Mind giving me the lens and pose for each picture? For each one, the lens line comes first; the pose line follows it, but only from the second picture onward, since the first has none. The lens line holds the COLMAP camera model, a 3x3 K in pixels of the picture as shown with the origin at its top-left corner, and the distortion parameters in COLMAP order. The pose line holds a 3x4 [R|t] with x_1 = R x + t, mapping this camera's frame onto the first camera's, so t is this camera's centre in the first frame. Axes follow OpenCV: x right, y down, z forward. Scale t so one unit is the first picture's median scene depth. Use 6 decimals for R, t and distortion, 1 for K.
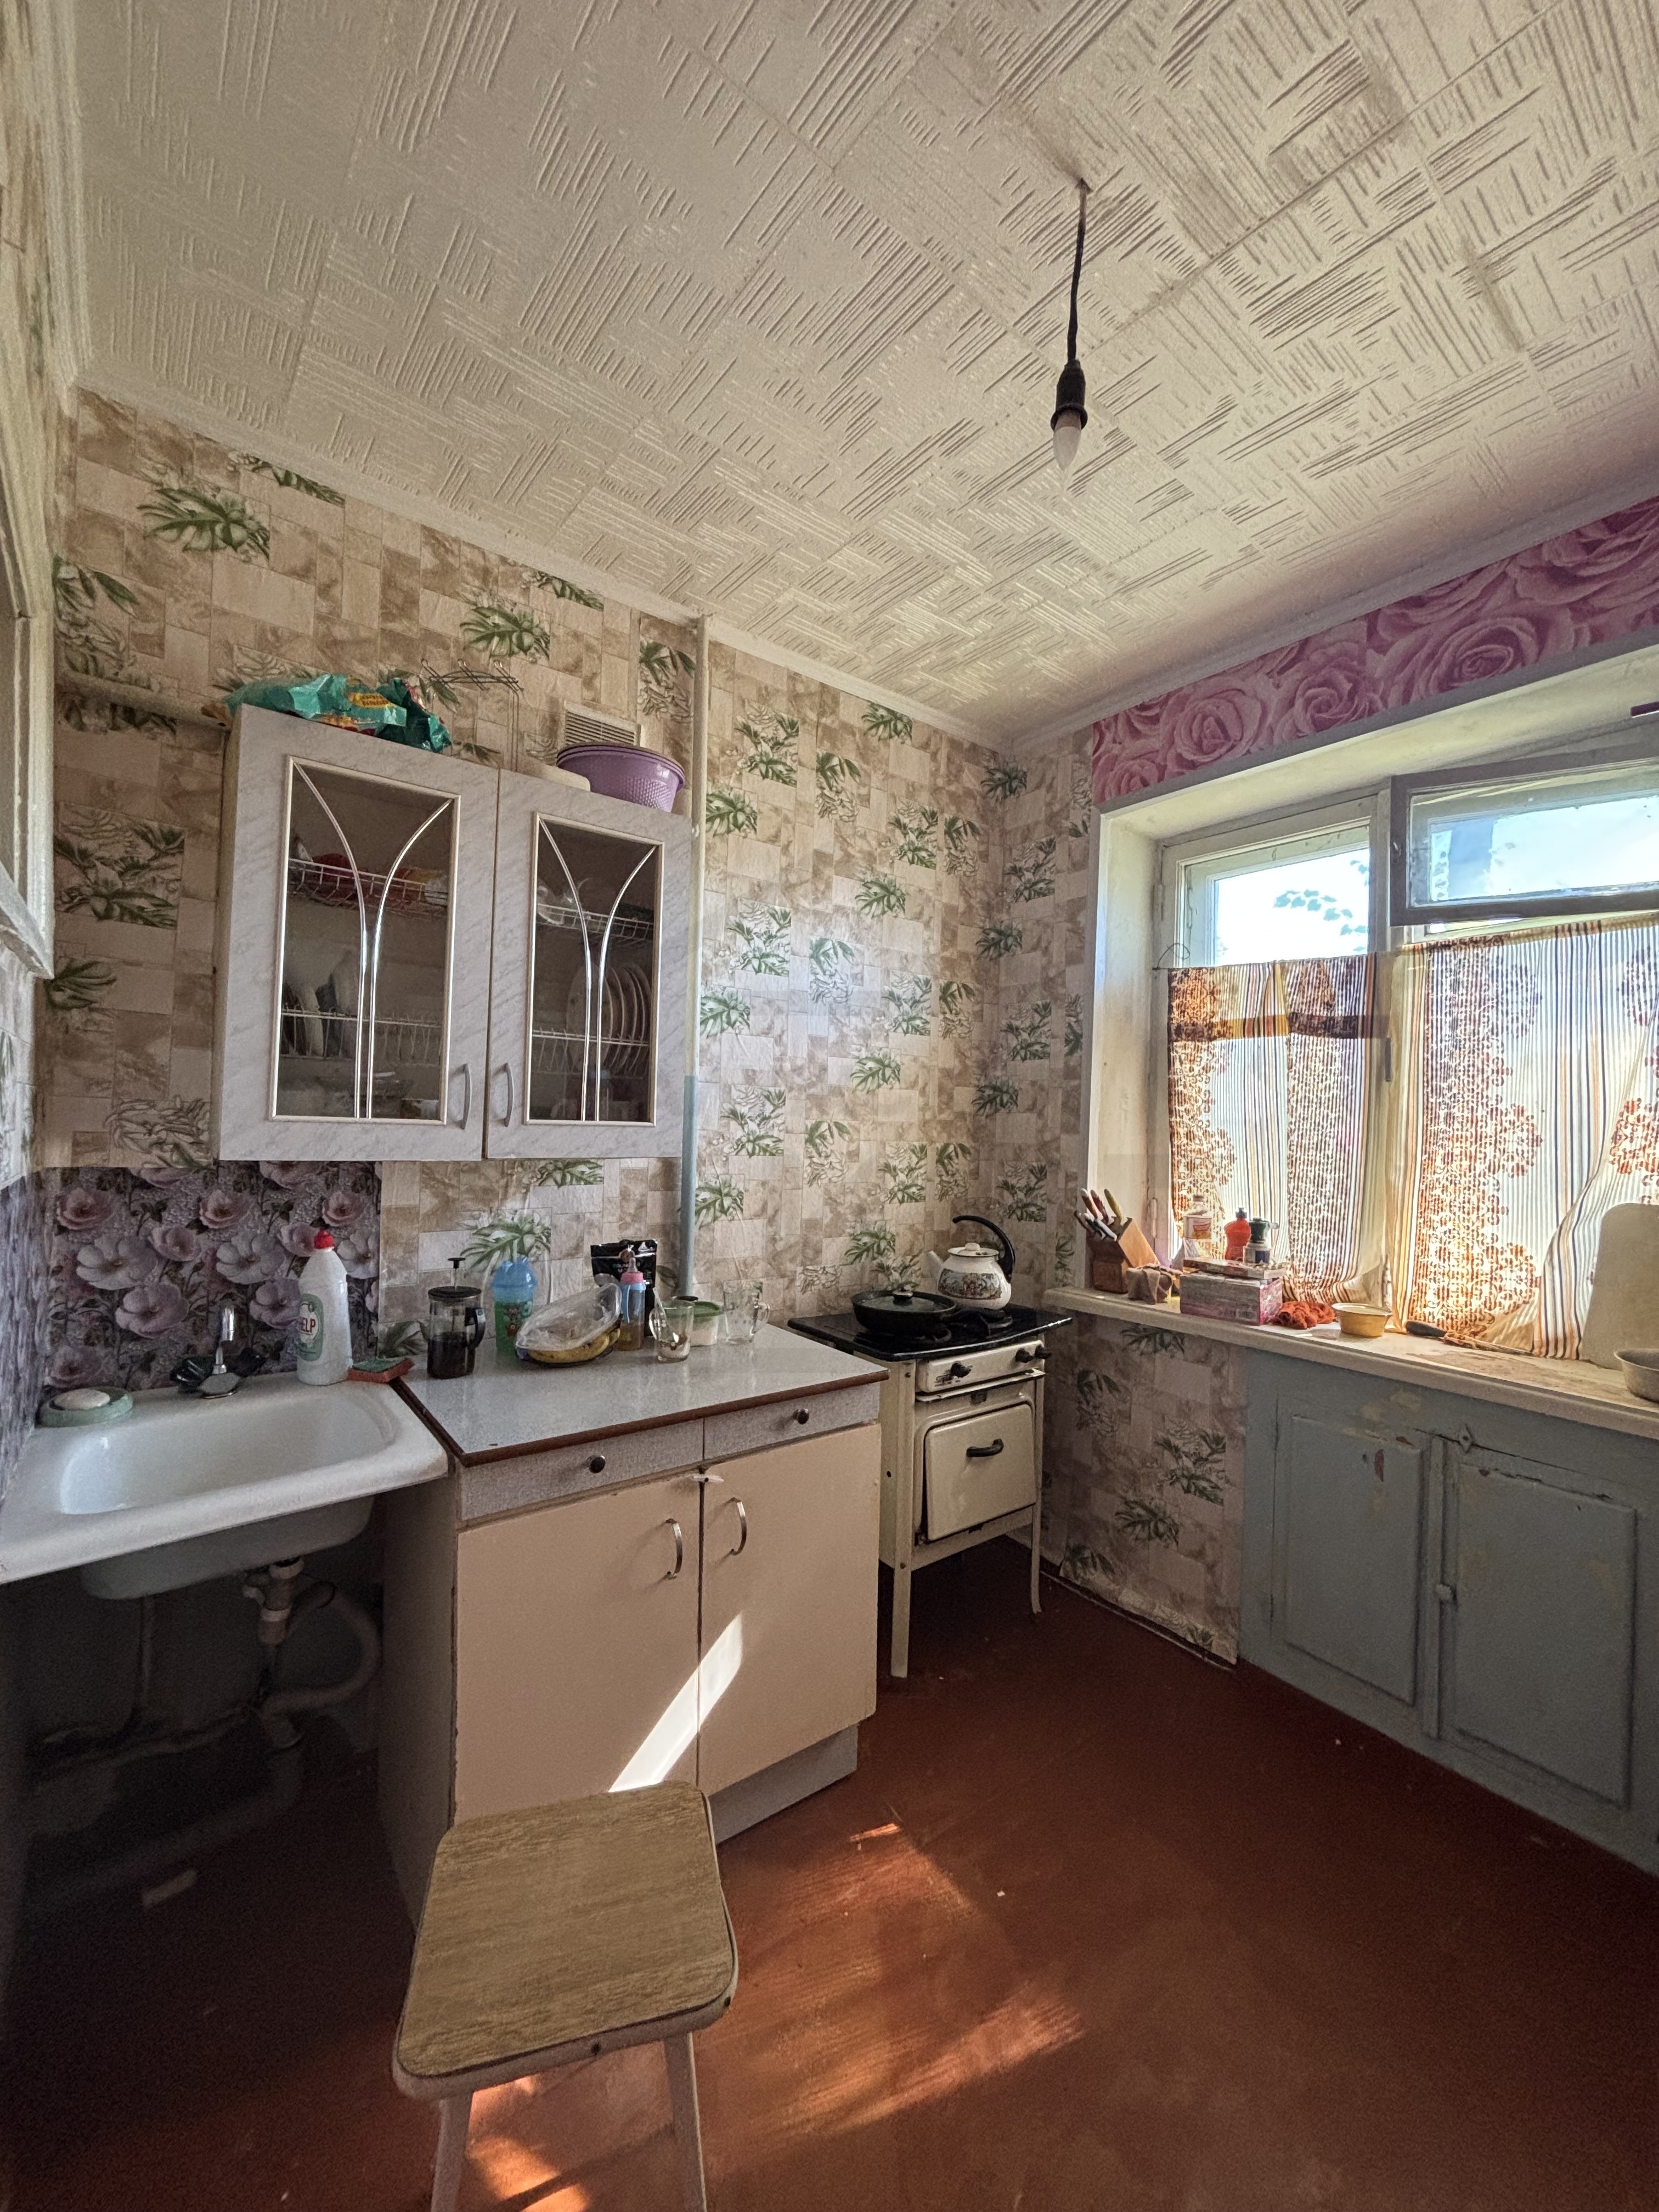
lens RADIAL K [[896.5, 0, 817.9], [0, 896.5, 1103.9], [0, 0, 1]] dist [0.000890, -0.000647]
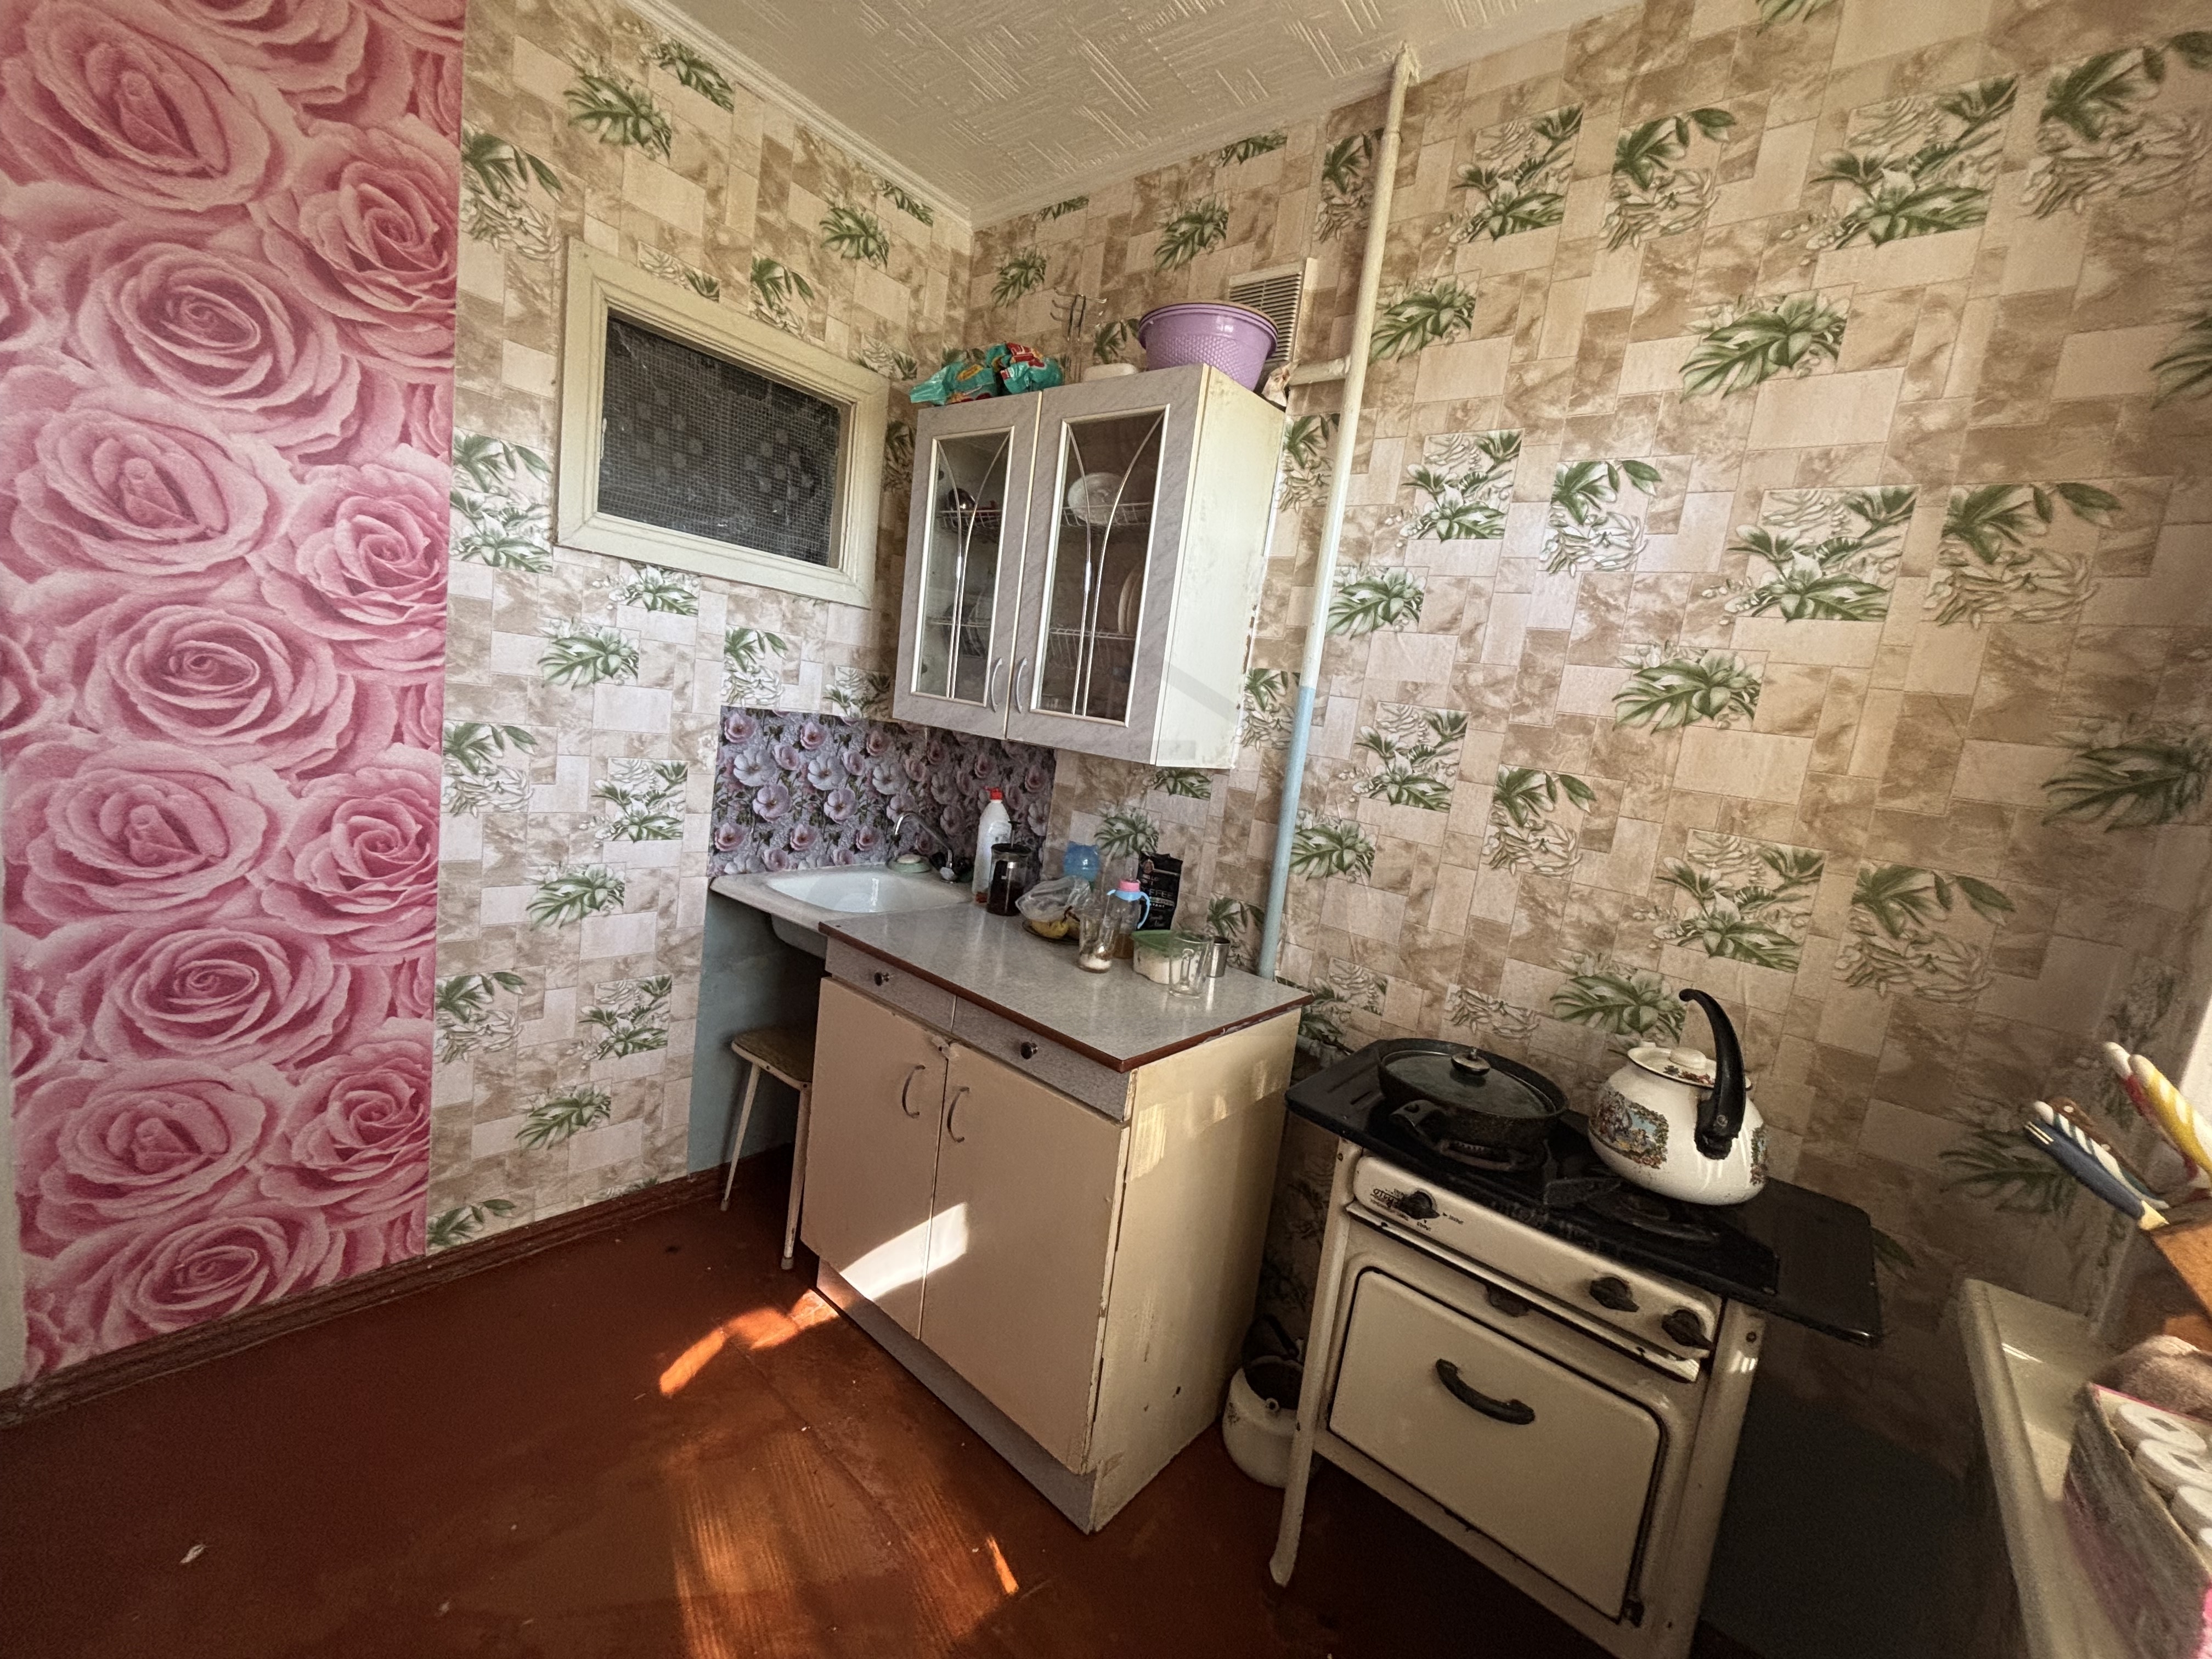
lens RADIAL K [[896.5, 0, 1085.3], [0, 896.5, 820.1], [0, 0, 1]] dist [0.000890, -0.000647]
pose [[0.210142, 0.128469, -0.969193, 0.581822], [-0.109013, 0.988226, 0.107355, 0.022144], [0.971574, 0.083095, 0.221673, 0.610358]]
